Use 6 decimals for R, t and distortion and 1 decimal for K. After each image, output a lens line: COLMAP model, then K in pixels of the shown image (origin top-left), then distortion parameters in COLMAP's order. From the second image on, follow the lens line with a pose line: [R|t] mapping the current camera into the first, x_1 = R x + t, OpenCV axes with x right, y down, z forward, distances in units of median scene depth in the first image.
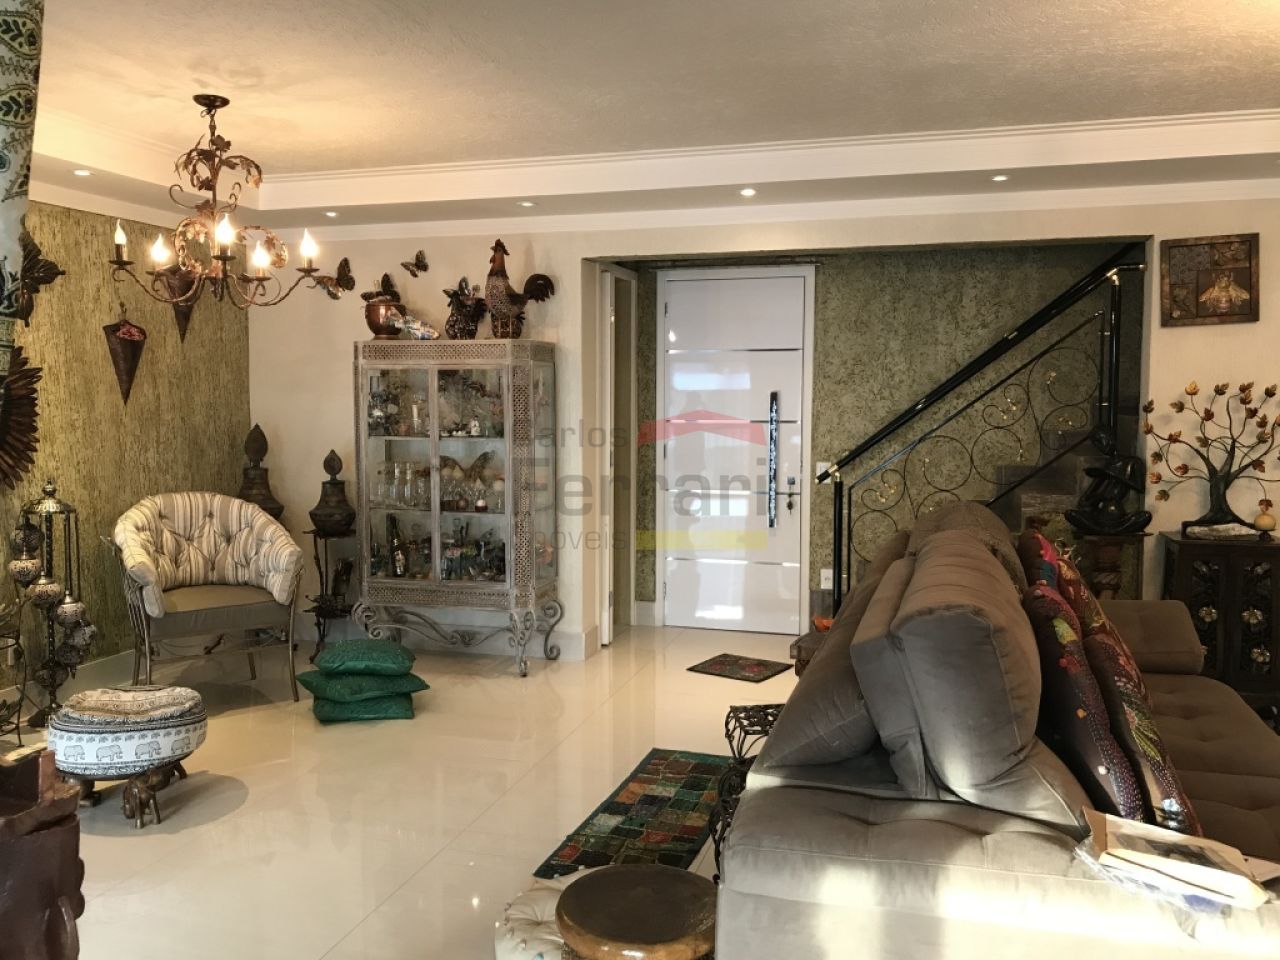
lens RADIAL K [[1051.8, 0, 640.0], [0, 1051.8, 484.7], [0, 0, 1]] dist [0.006176, -0.026673]
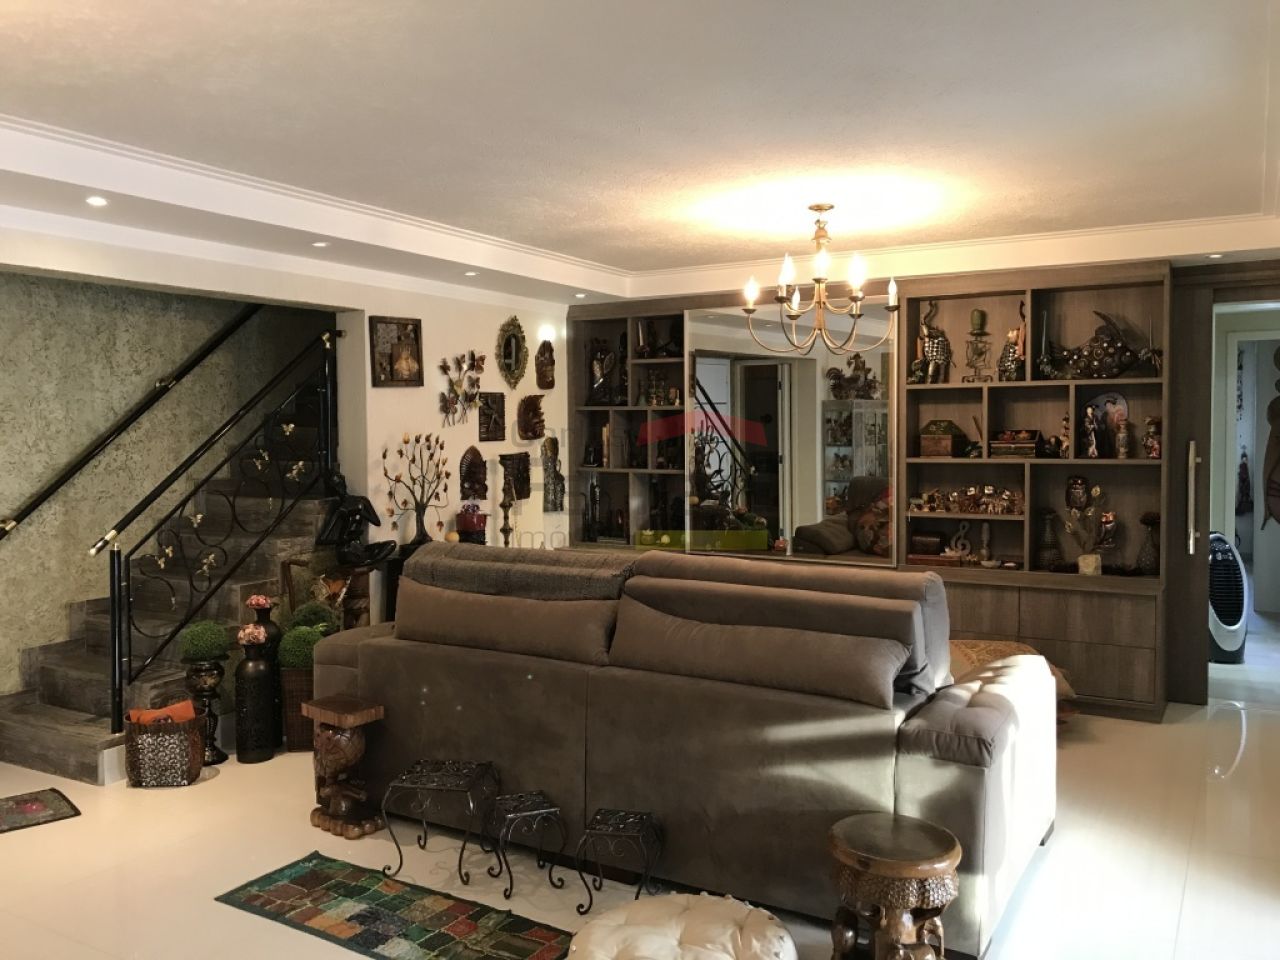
lens RADIAL K [[1051.8, 0, 638.0], [0, 1051.8, 472.2], [0, 0, 1]] dist [0.006176, -0.026673]
pose [[0.227248, -0.040609, 0.972990, -0.490474], [0.087995, 0.995899, 0.021013, -0.042075], [-0.969853, 0.080844, 0.229890, 0.352313]]
